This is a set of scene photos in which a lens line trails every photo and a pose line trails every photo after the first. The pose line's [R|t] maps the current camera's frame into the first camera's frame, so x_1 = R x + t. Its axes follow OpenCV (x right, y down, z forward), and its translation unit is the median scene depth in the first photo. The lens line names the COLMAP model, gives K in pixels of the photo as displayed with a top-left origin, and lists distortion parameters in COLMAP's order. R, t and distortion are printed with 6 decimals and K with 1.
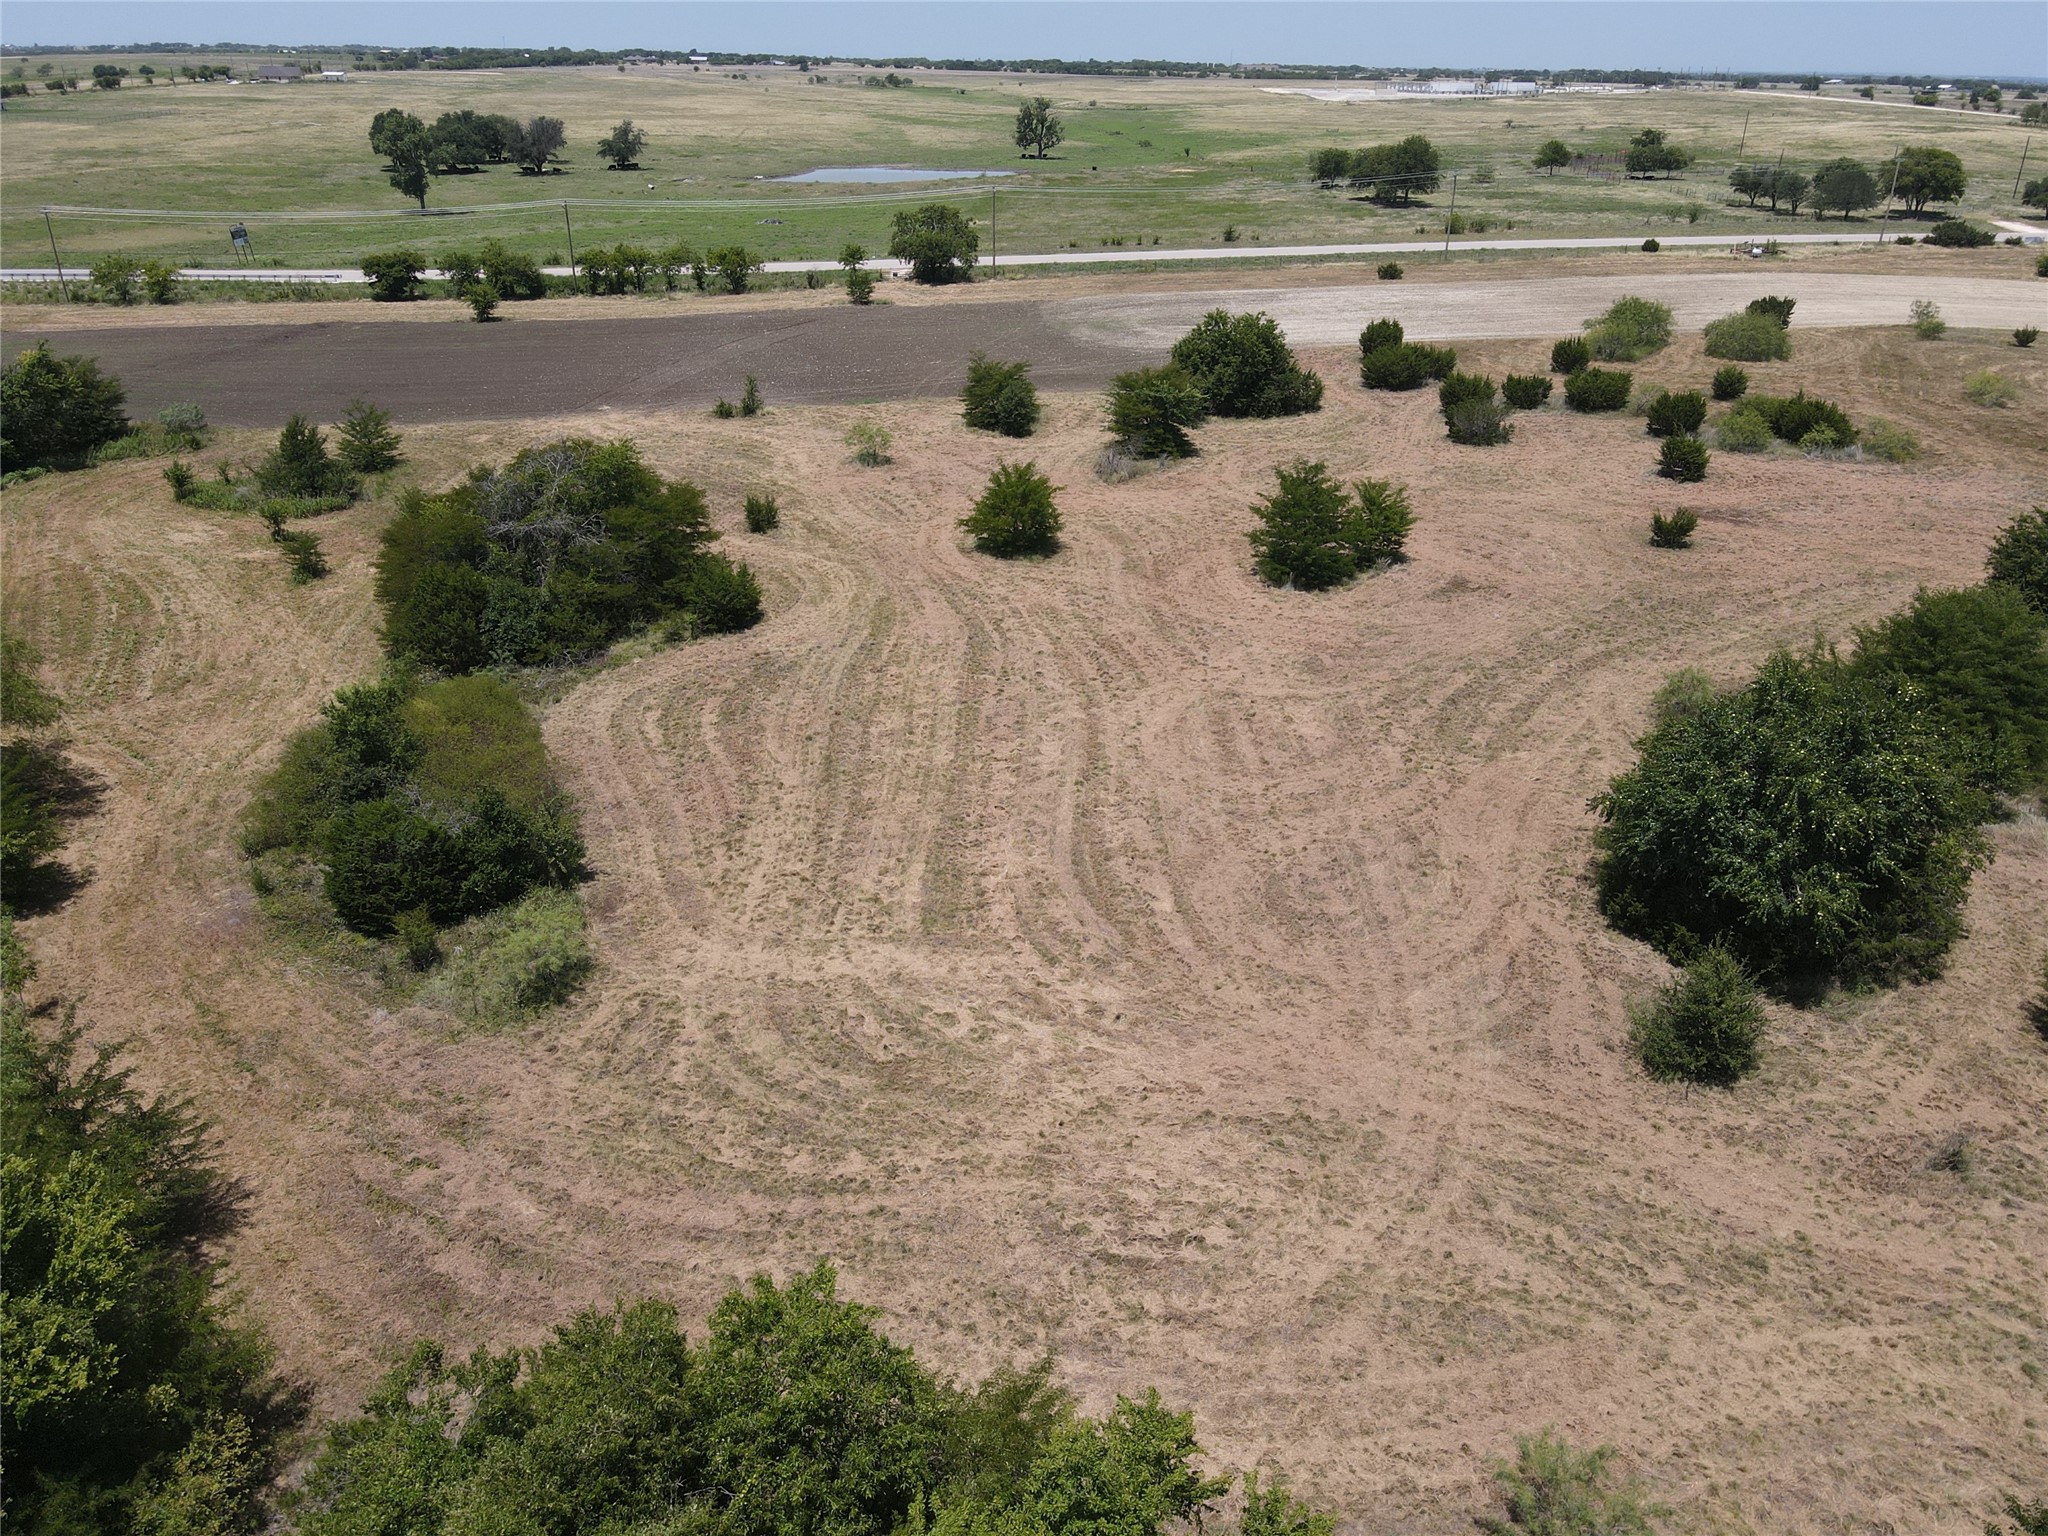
lens RADIAL K [[1491.3, 0, 1018.6], [0, 1491.3, 768.3], [0, 0, 1]] dist [0.005366, 0.010537]
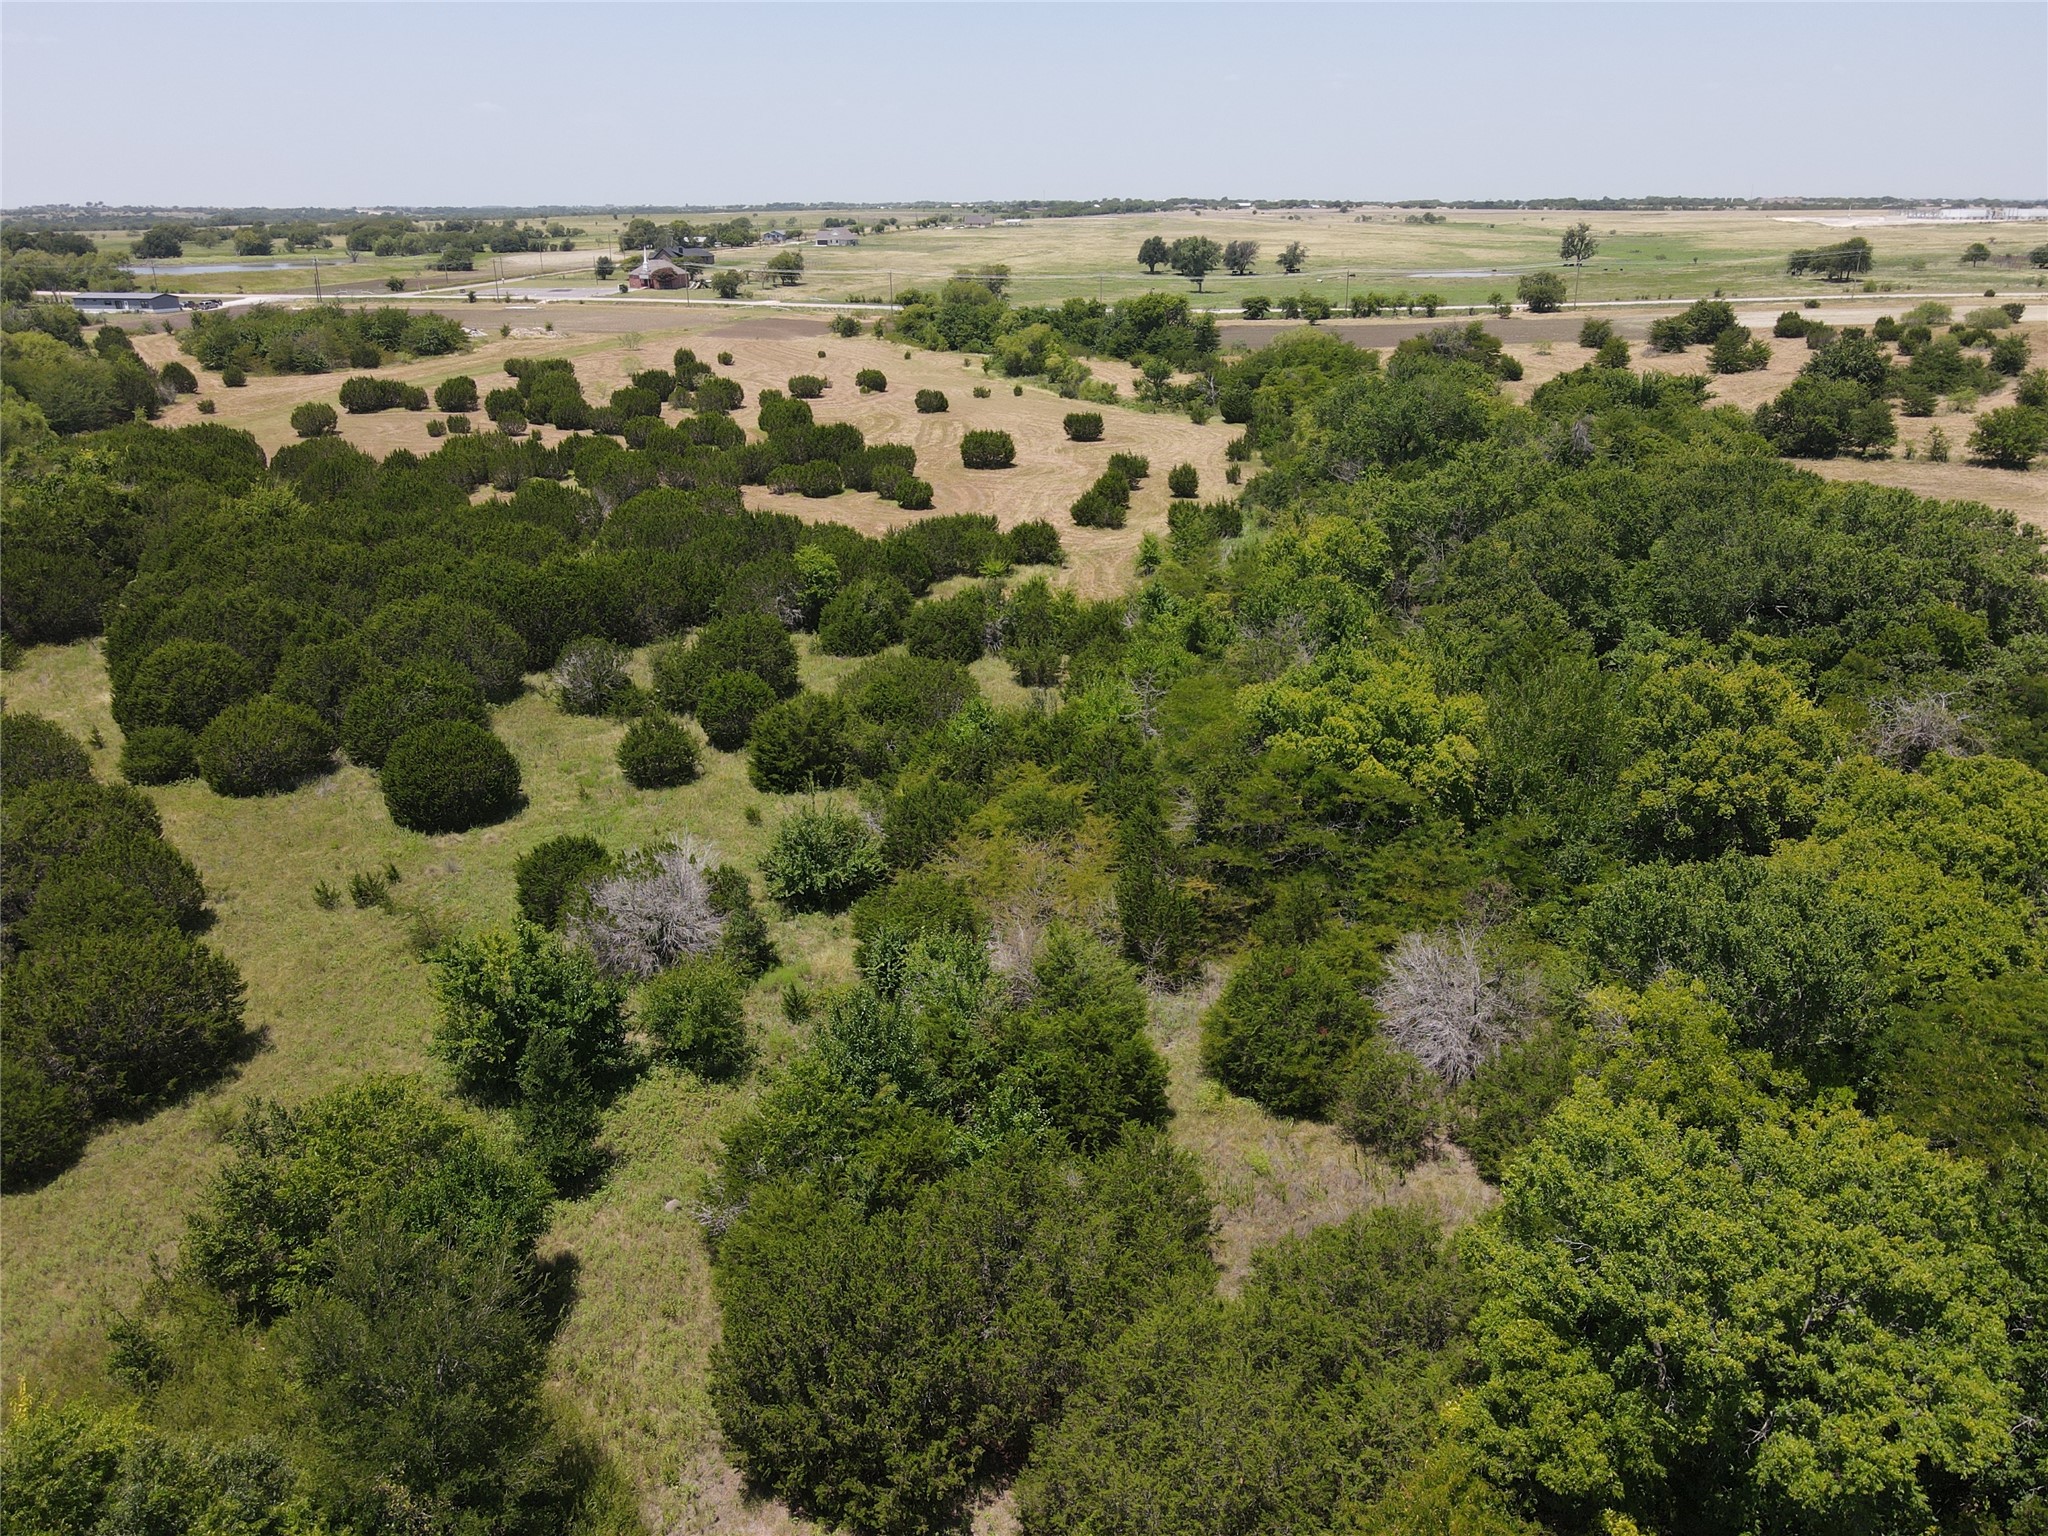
lens RADIAL K [[1496.9, 0, 1021.8], [0, 1496.9, 745.6], [0, 0, 1]] dist [0.020901, -0.013551]
pose [[0.954660, 0.083623, -0.285711, -0.041094], [-0.111012, 0.990511, -0.081025, 0.189475], [0.276224, 0.109068, 0.954885, -0.396739]]
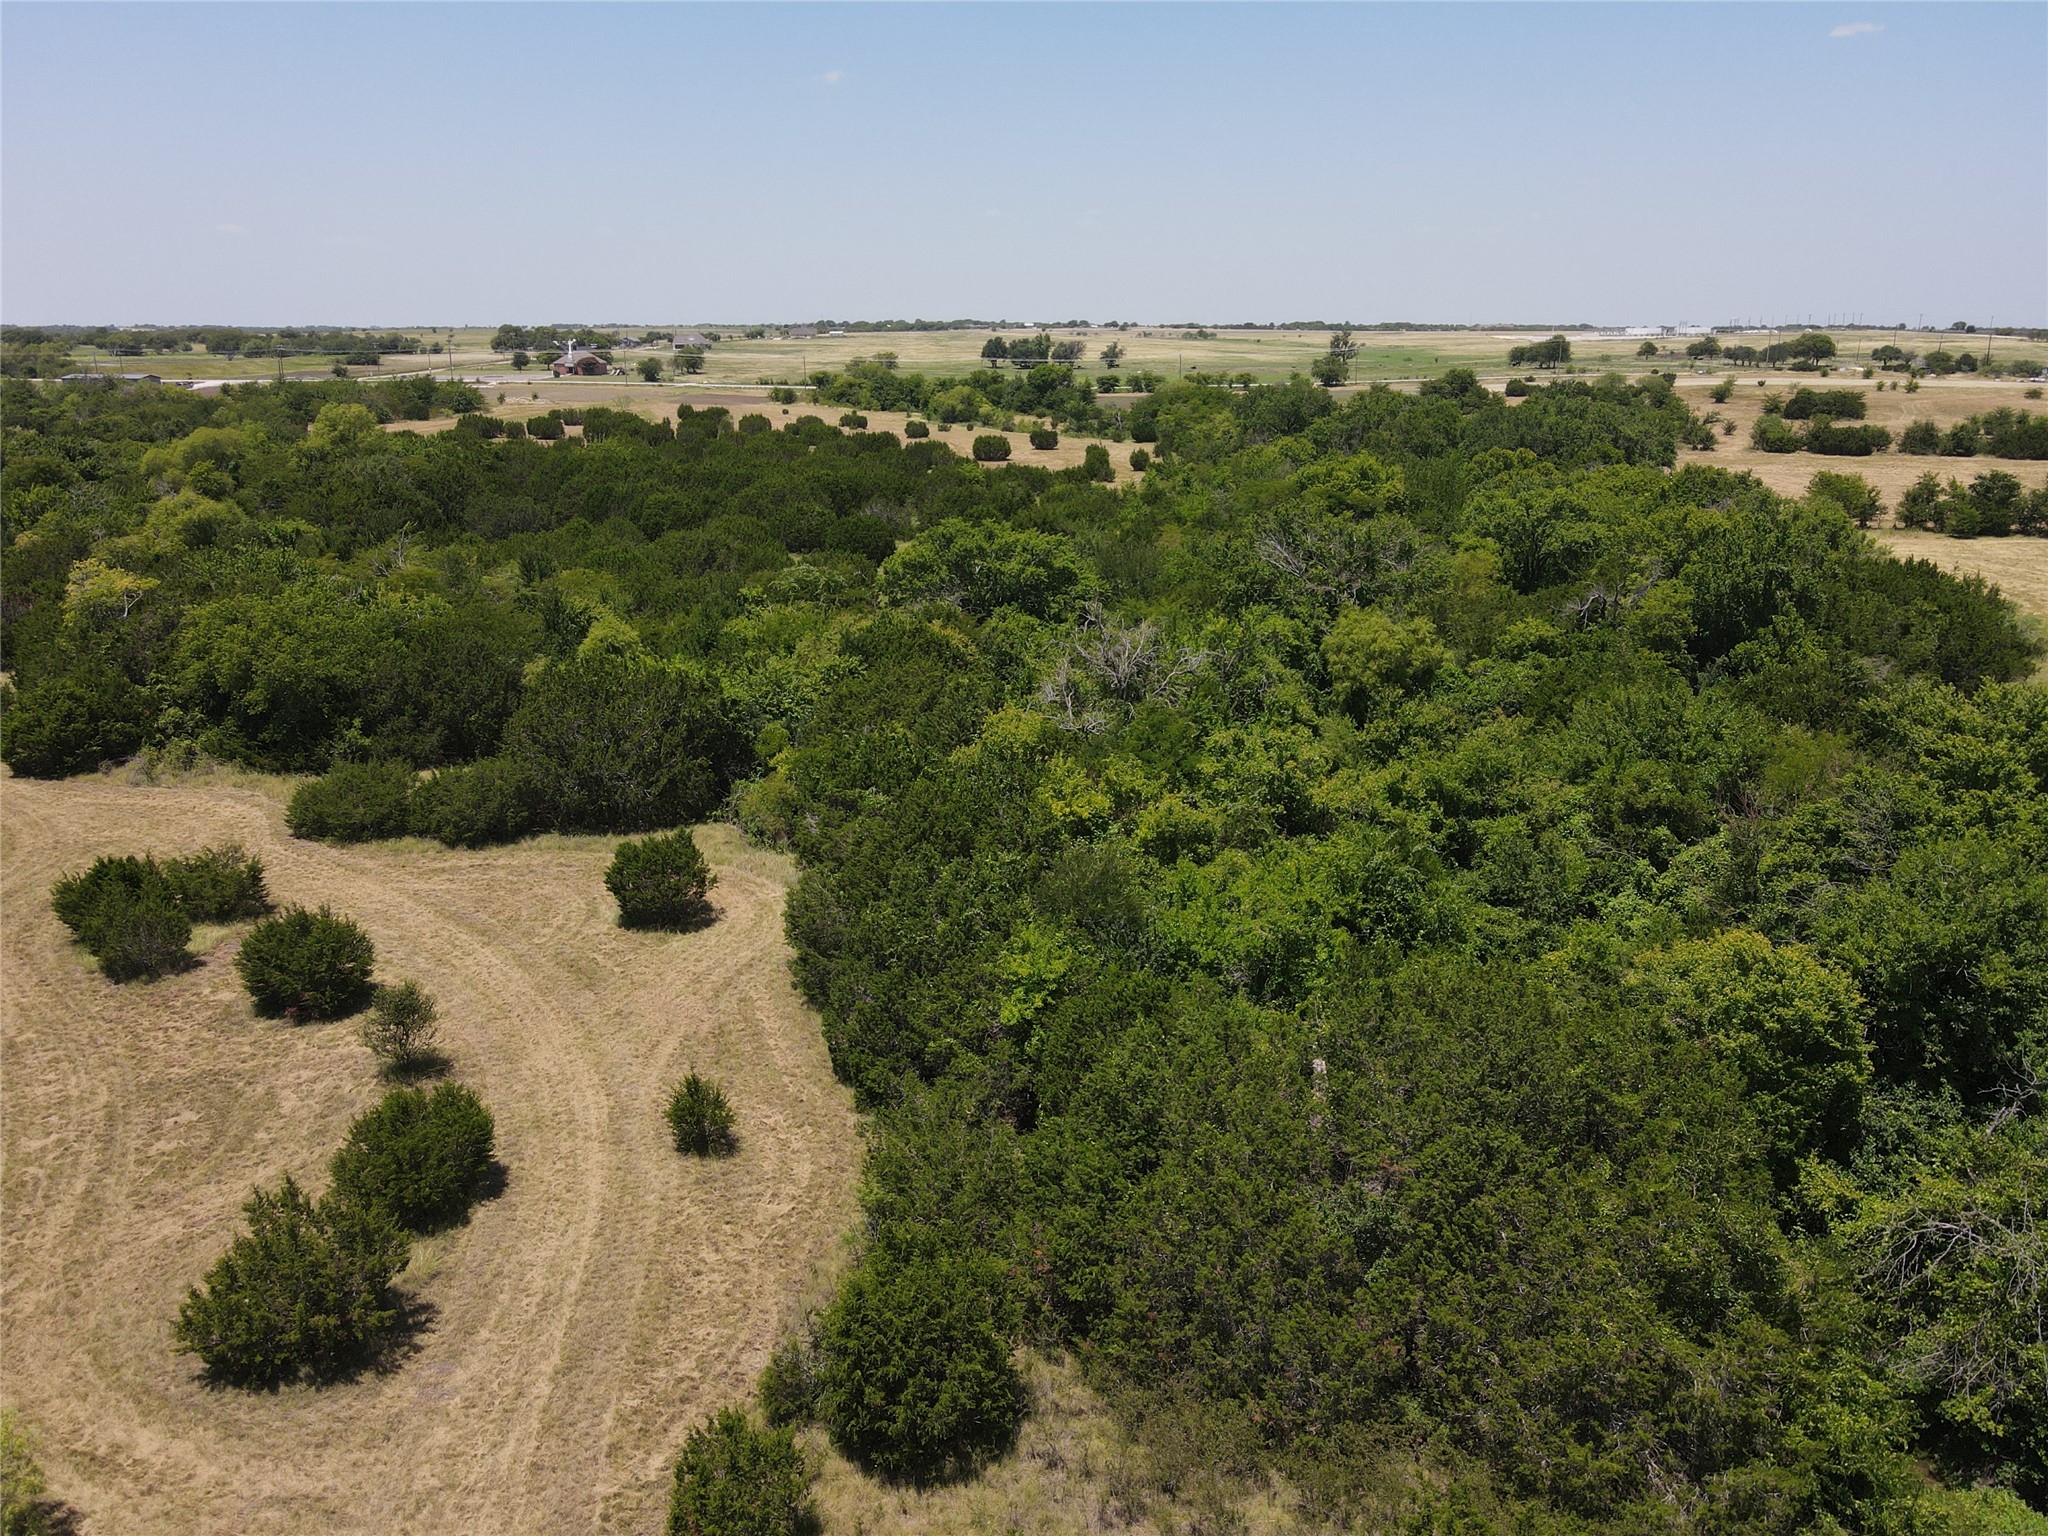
lens RADIAL K [[1491.3, 0, 1018.6], [0, 1491.3, 768.3], [0, 0, 1]] dist [0.005366, 0.010537]
pose [[0.987781, 0.030691, -0.152799, -0.072147], [-0.054322, 0.986736, -0.152975, 0.289225], [0.146077, 0.159406, 0.976346, -0.562989]]
